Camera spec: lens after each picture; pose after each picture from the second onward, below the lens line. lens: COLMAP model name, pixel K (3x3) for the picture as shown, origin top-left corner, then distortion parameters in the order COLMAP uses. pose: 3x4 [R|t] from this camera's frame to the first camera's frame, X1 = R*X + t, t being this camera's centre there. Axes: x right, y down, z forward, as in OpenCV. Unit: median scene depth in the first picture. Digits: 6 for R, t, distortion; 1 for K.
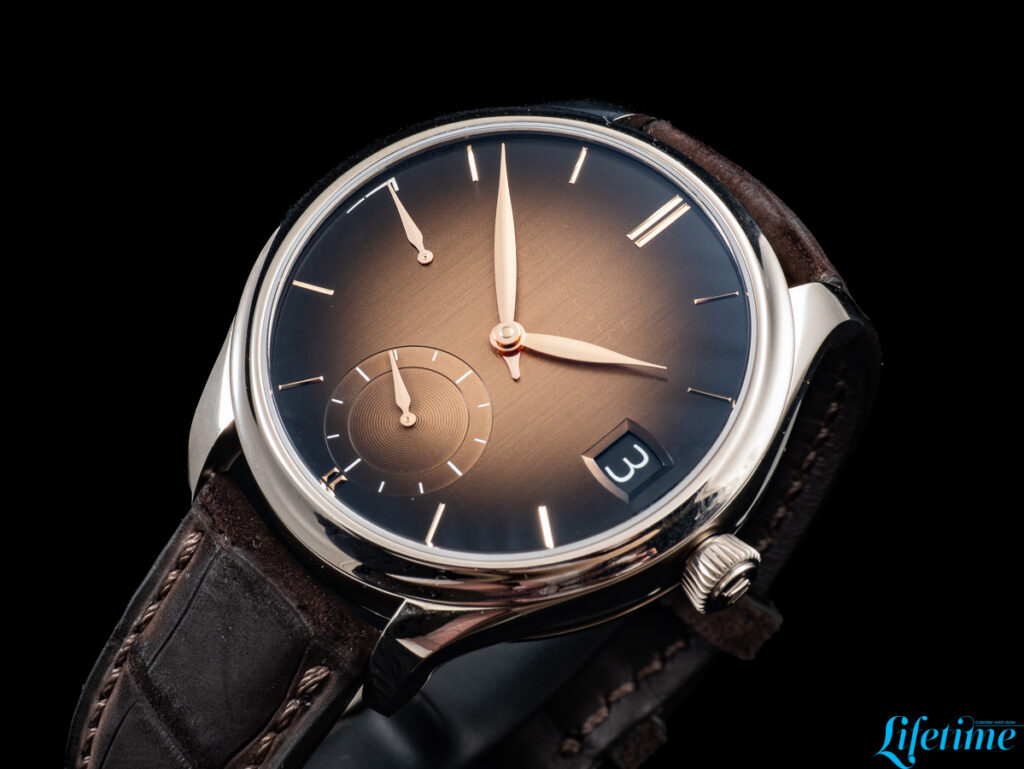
lens RADIAL K [[5526.5, 0, 512.0], [0, 5526.5, 384.5], [0, 0, 1]] dist [0.579889, 19.455736]
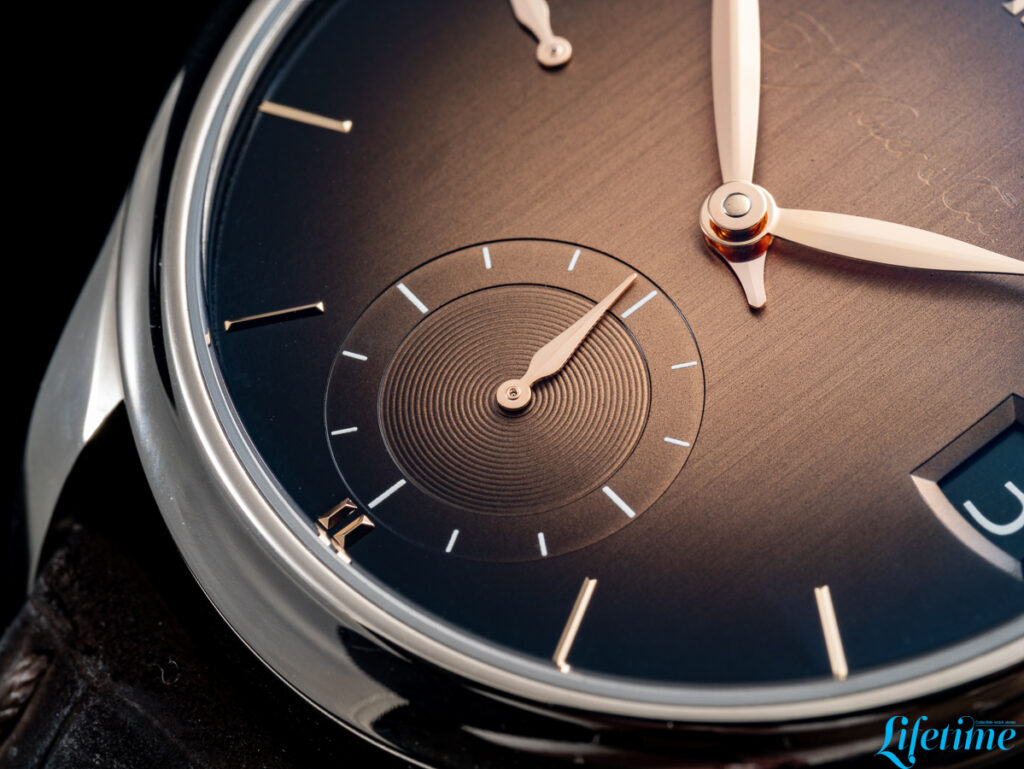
lens RADIAL K [[5526.5, 0, 512.0], [0, 5526.5, 384.5], [0, 0, 1]] dist [0.579889, 19.455736]
pose [[0.999907, 0.010922, -0.008148, -0.015151], [-0.011529, 0.996844, -0.078543, 0.039937], [0.007265, 0.078629, 0.996877, 0.552140]]
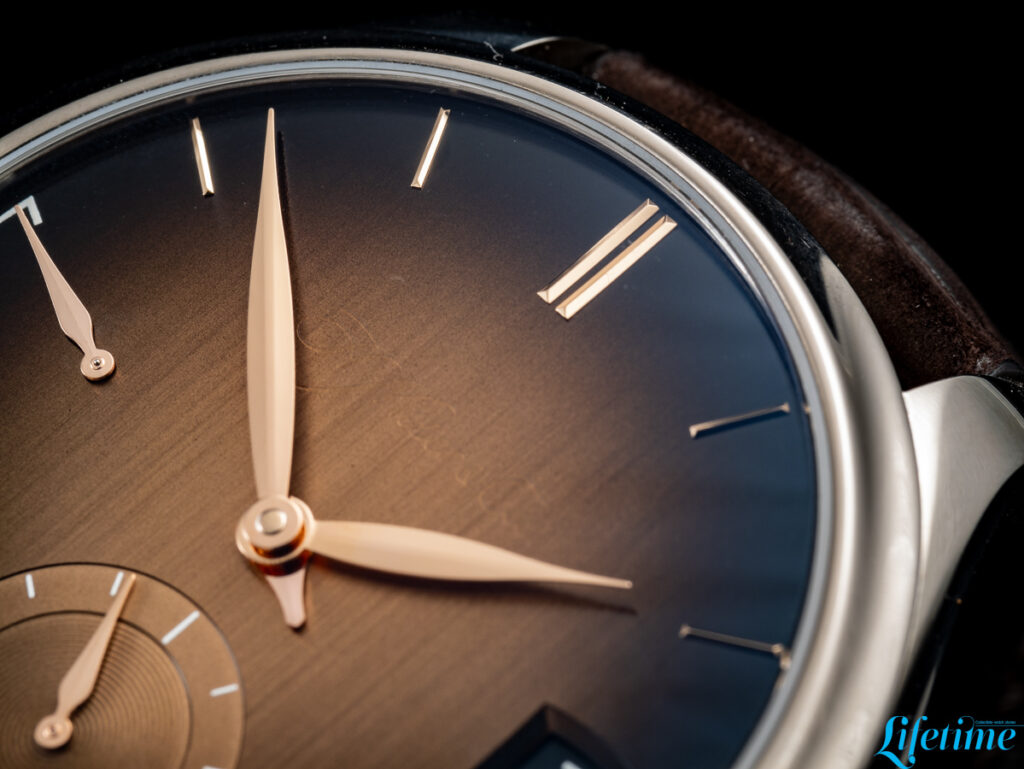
lens RADIAL K [[5526.5, 0, 512.0], [0, 5526.5, 384.5], [0, 0, 1]] dist [0.579889, 19.455736]
pose [[0.997474, -0.051805, -0.048599, 0.040234], [0.049961, 0.998012, -0.038426, -0.002360], [0.050493, 0.035901, 0.998079, 0.551827]]
